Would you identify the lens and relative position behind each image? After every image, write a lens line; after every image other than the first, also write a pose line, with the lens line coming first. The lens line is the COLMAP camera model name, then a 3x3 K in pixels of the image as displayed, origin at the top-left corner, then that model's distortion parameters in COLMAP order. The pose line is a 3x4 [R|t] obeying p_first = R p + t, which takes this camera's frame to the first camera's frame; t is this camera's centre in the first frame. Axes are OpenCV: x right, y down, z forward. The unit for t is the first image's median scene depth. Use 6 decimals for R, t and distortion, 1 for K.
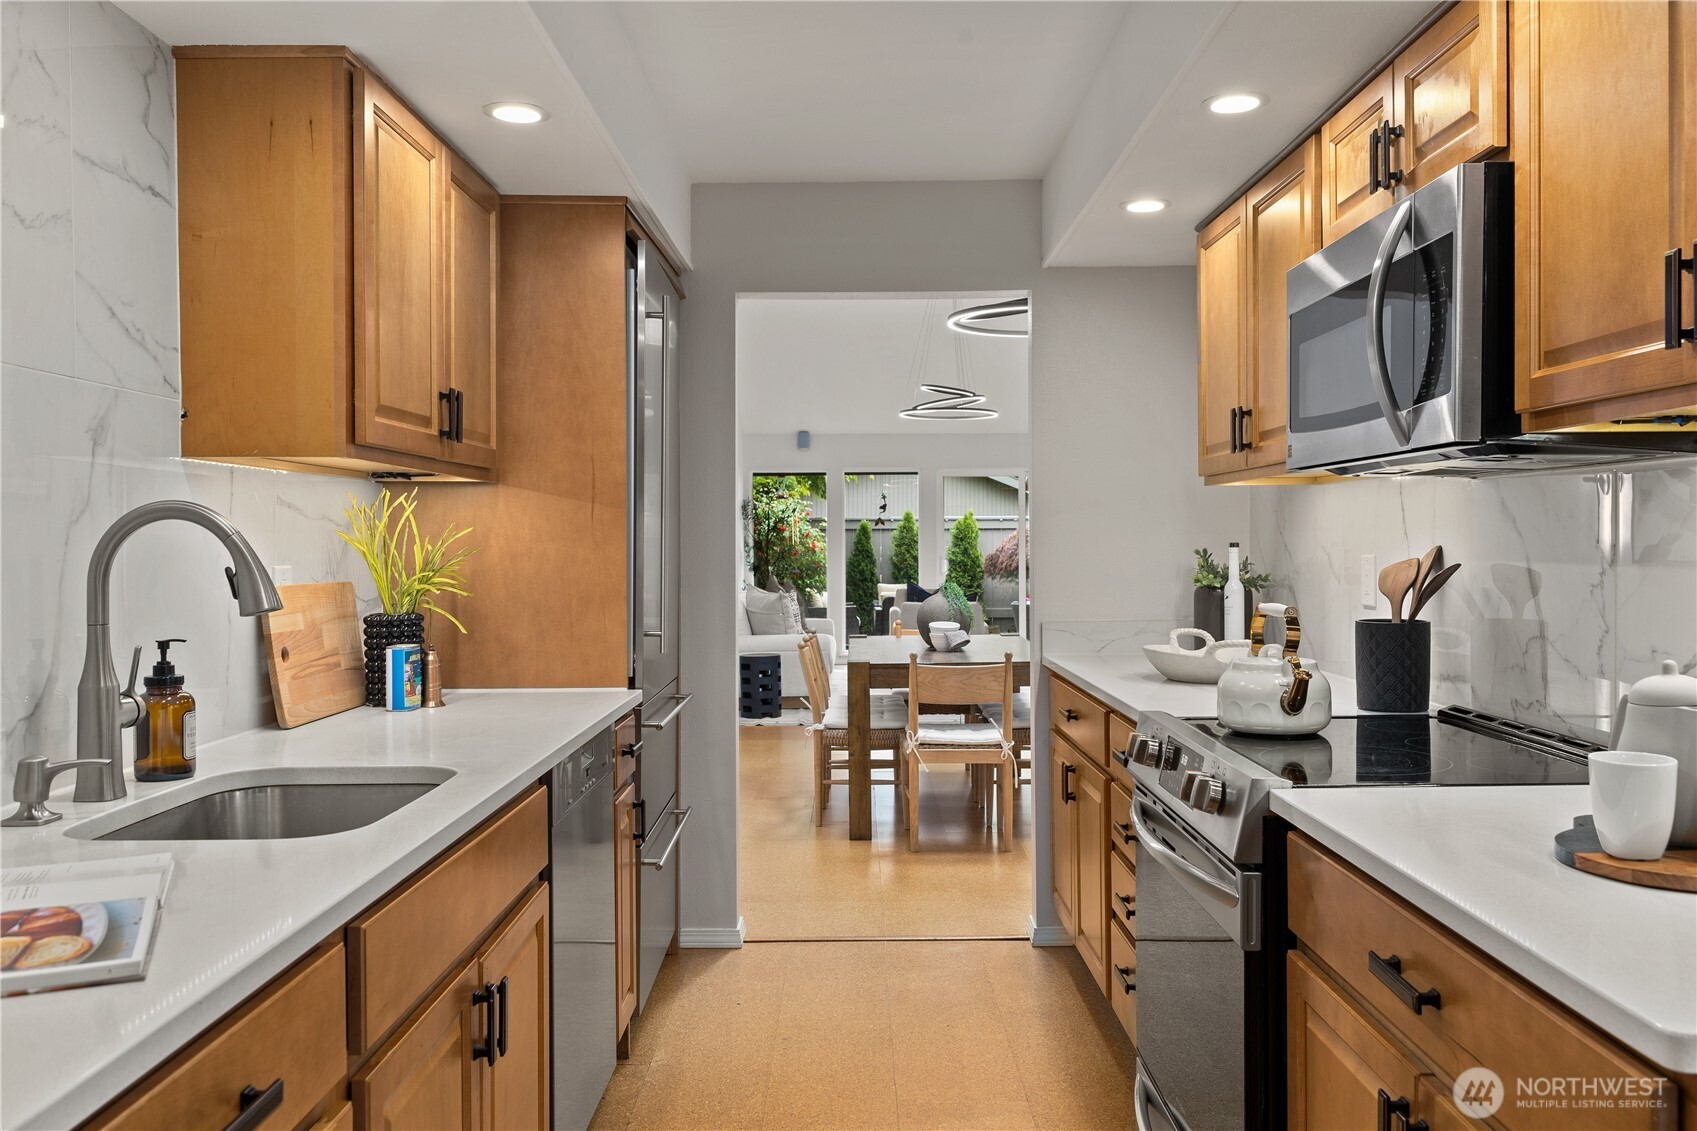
lens RADIAL K [[1314.8, 0, 848.5], [0, 1314.8, 565.5], [0, 0, 1]] dist [-0.004253, 0.001191]
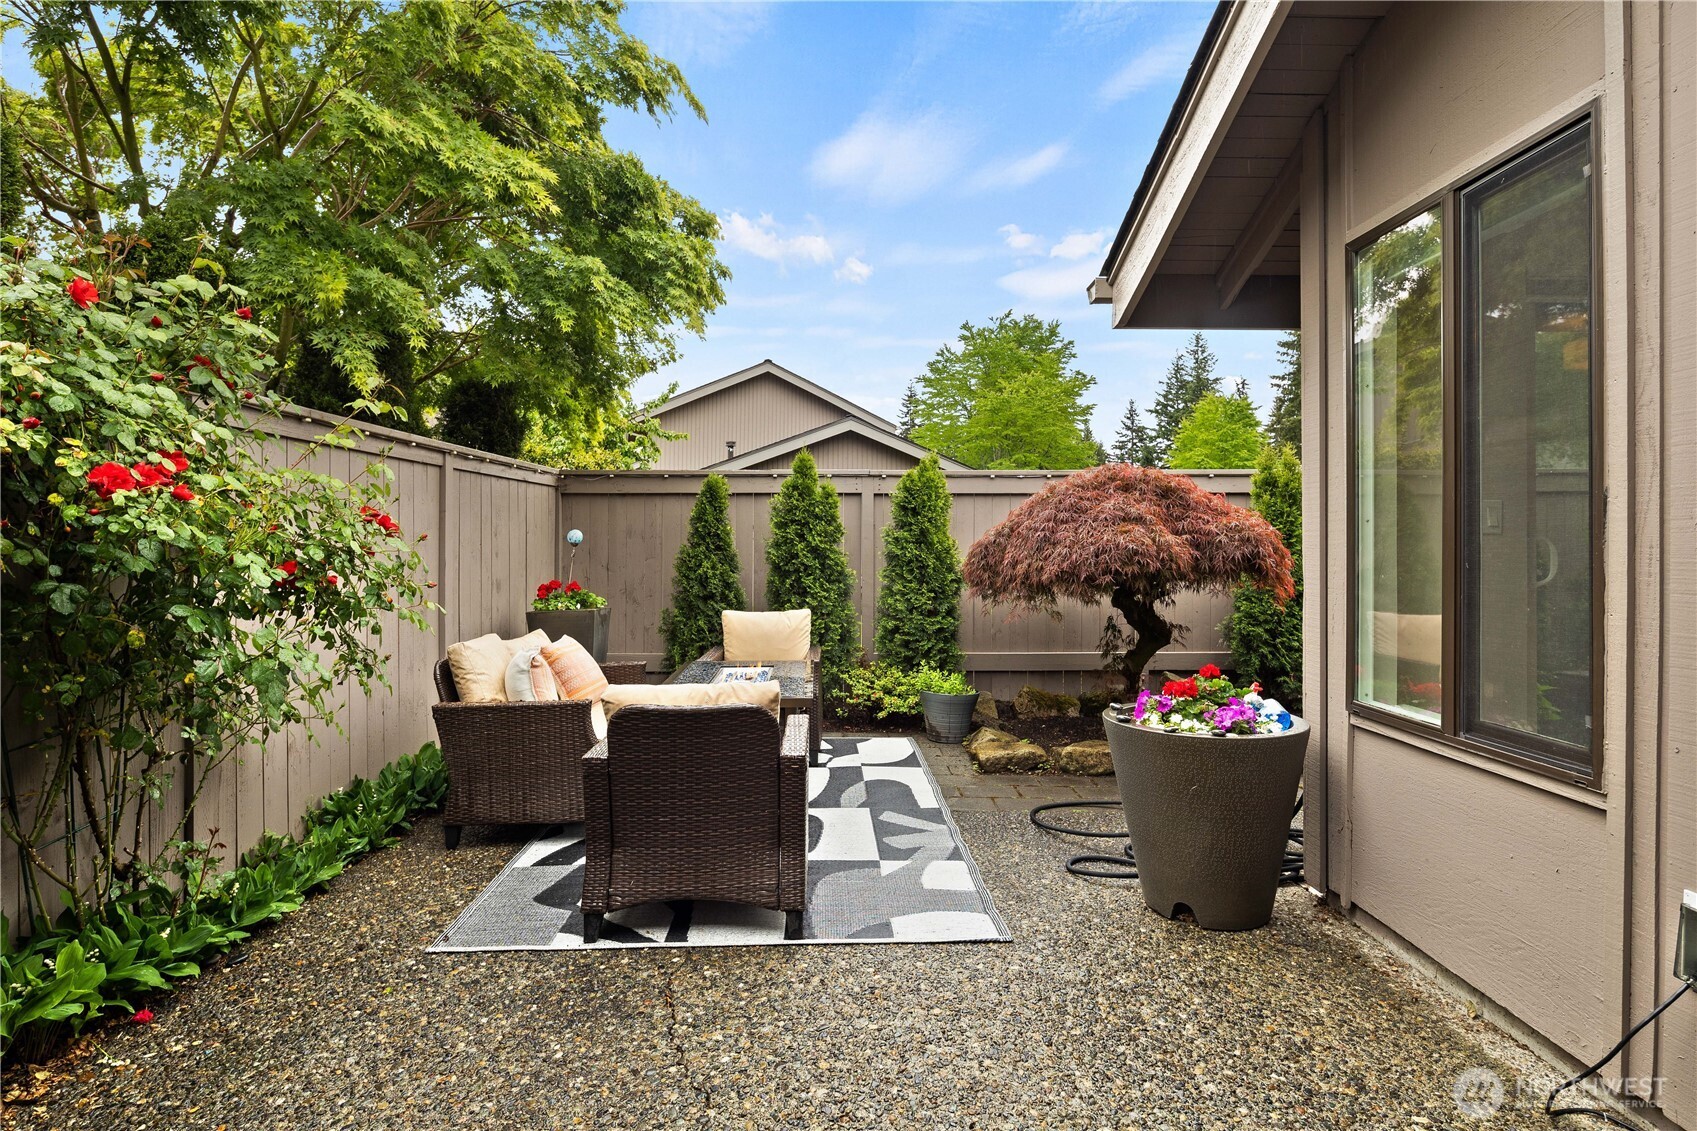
lens RADIAL K [[828.1, 0, 842.0], [0, 828.1, 554.2], [0, 0, 1]] dist [0.000273, 0.000072]
pose [[0.999920, 0.002070, 0.012452, 0.344022], [-0.002017, 0.999989, -0.004273, -0.020669], [-0.012460, 0.004247, 0.999913, 4.288417]]
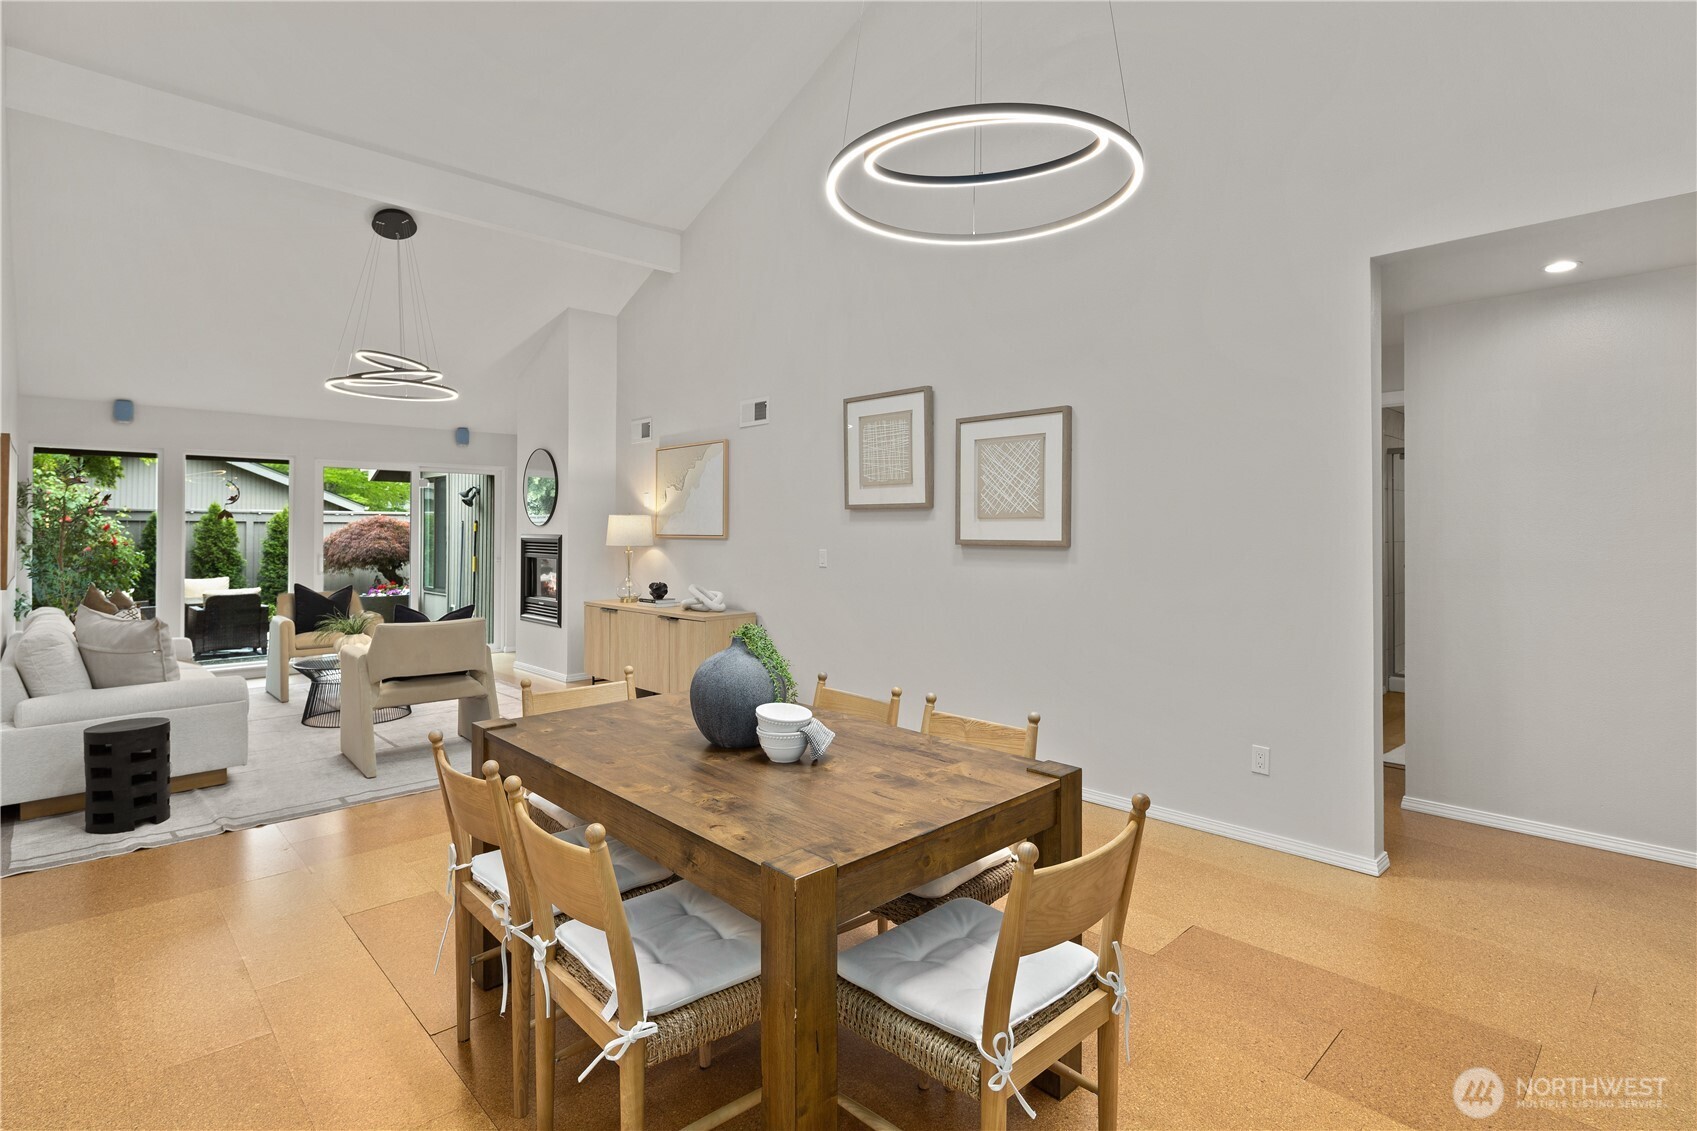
lens RADIAL K [[829.2, 0, 844.3], [0, 829.2, 524.6], [0, 0, 1]] dist [0.003208, -0.000403]
pose [[0.721394, 0.010275, 0.692449, -0.279062], [0.007773, 0.999707, -0.022932, -0.045981], [-0.692481, 0.021925, 0.721103, 1.373921]]
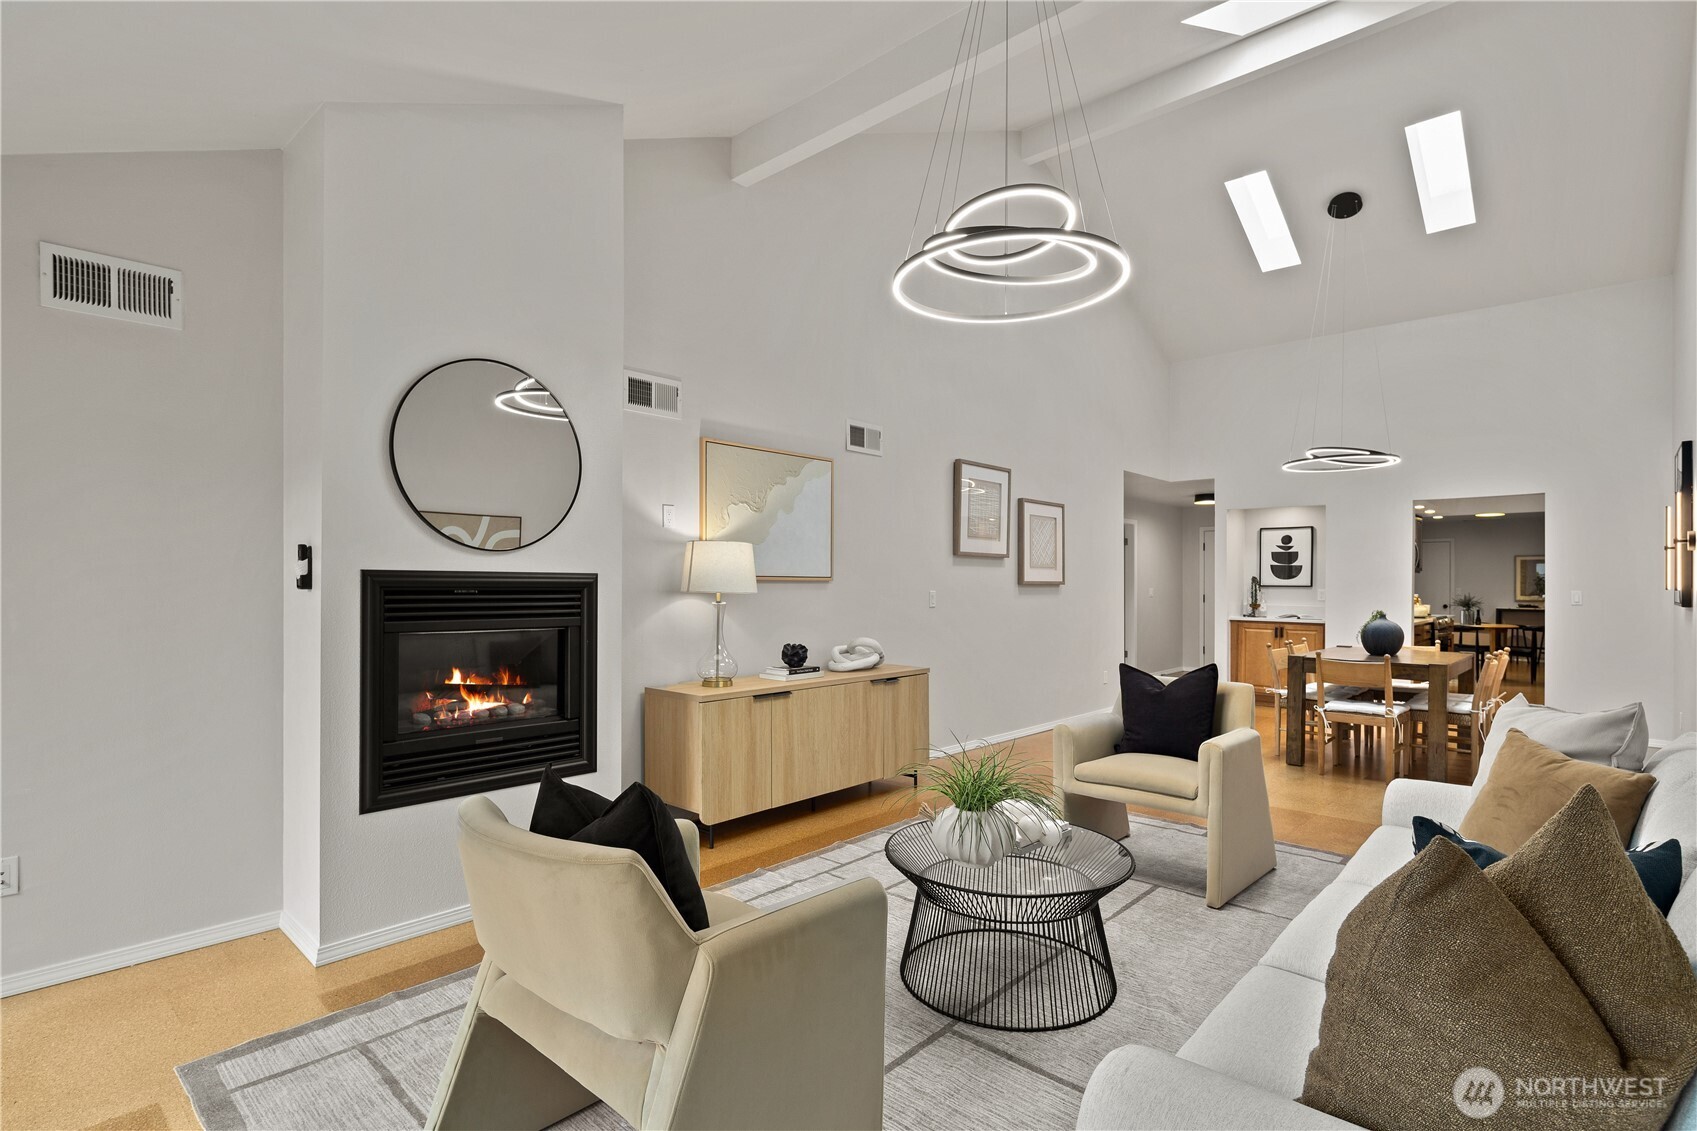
lens RADIAL K [[826.5, 0, 842.9], [0, 826.5, 582.4], [0, 0, 1]] dist [0.003204, 0.000146]
pose [[-0.736217, 0.001386, 0.676744, -0.219404], [0.010480, 0.999901, 0.009352, -0.071366], [-0.676664, 0.013977, -0.736159, 4.086736]]
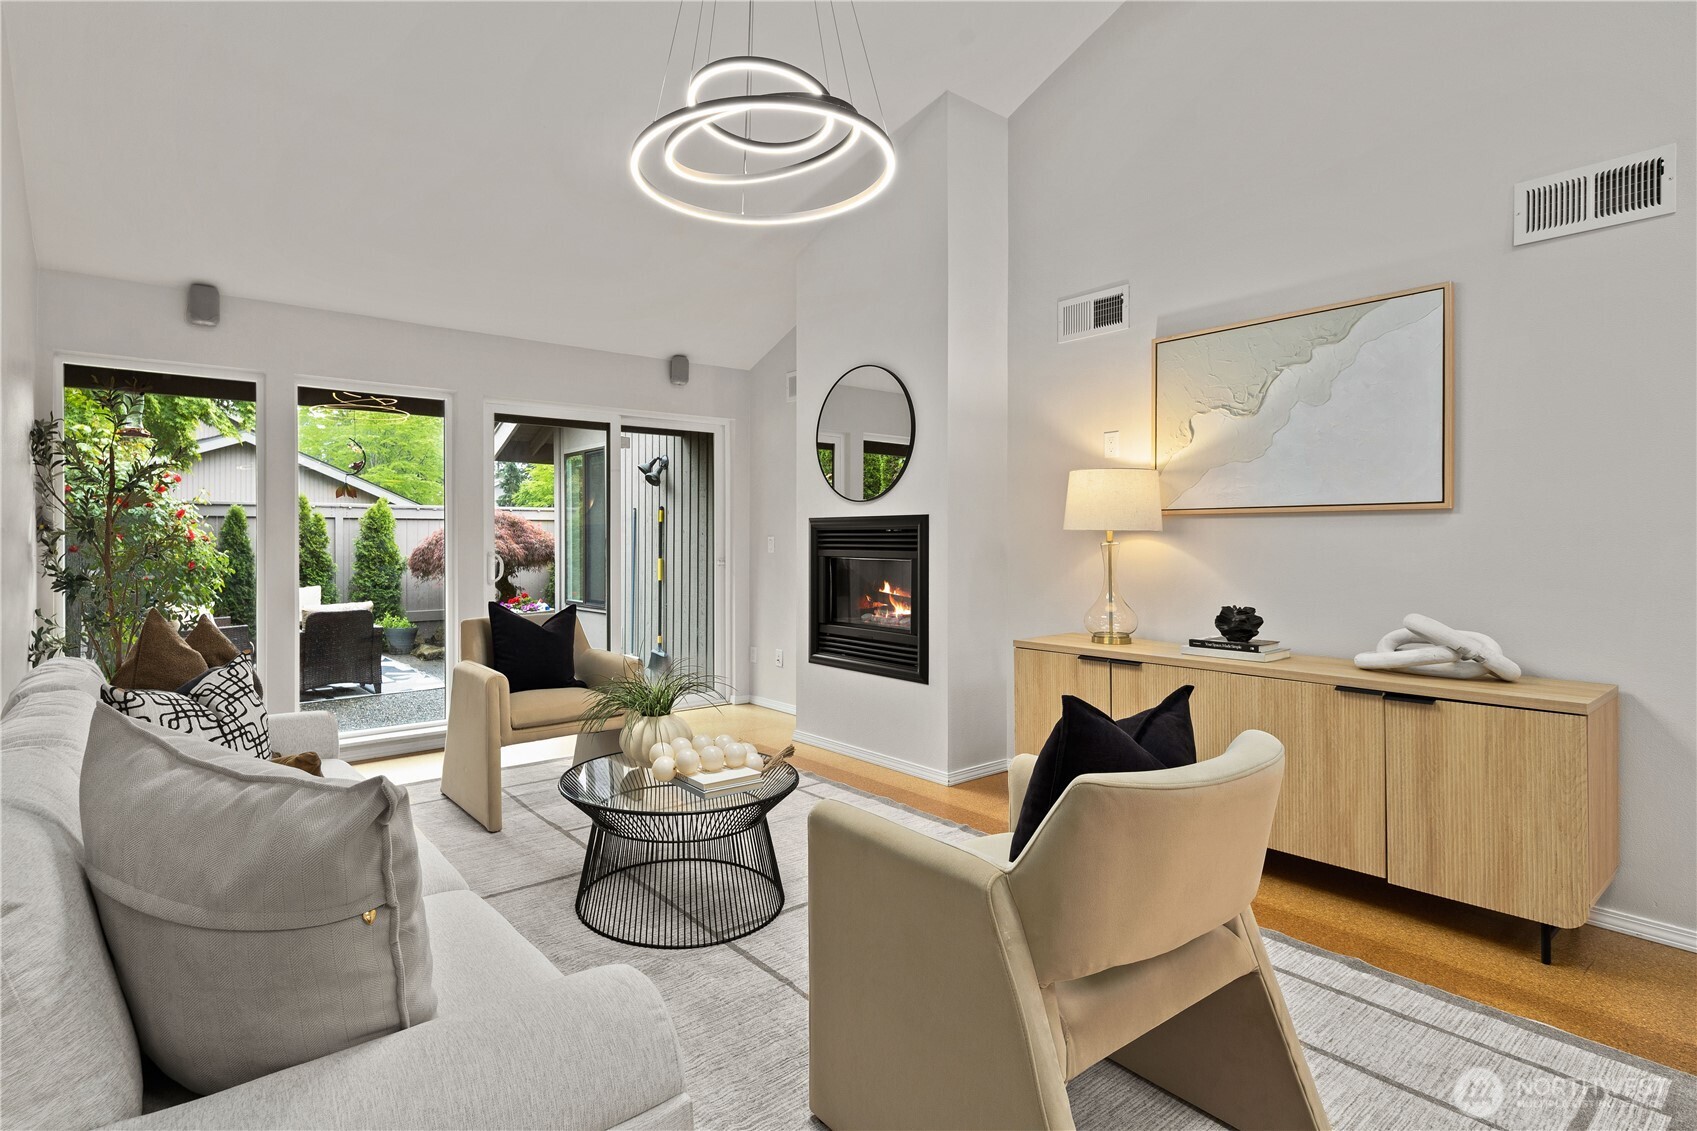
lens RADIAL K [[831.3, 0, 741.3], [0, 831.3, 542.1], [0, 0, 1]] dist [0.006874, 0.000178]
pose [[0.806896, 0.000005, 0.590693, -0.229060], [0.009397, 0.999873, -0.012845, -0.021778], [-0.590619, 0.015916, 0.806794, 2.691852]]
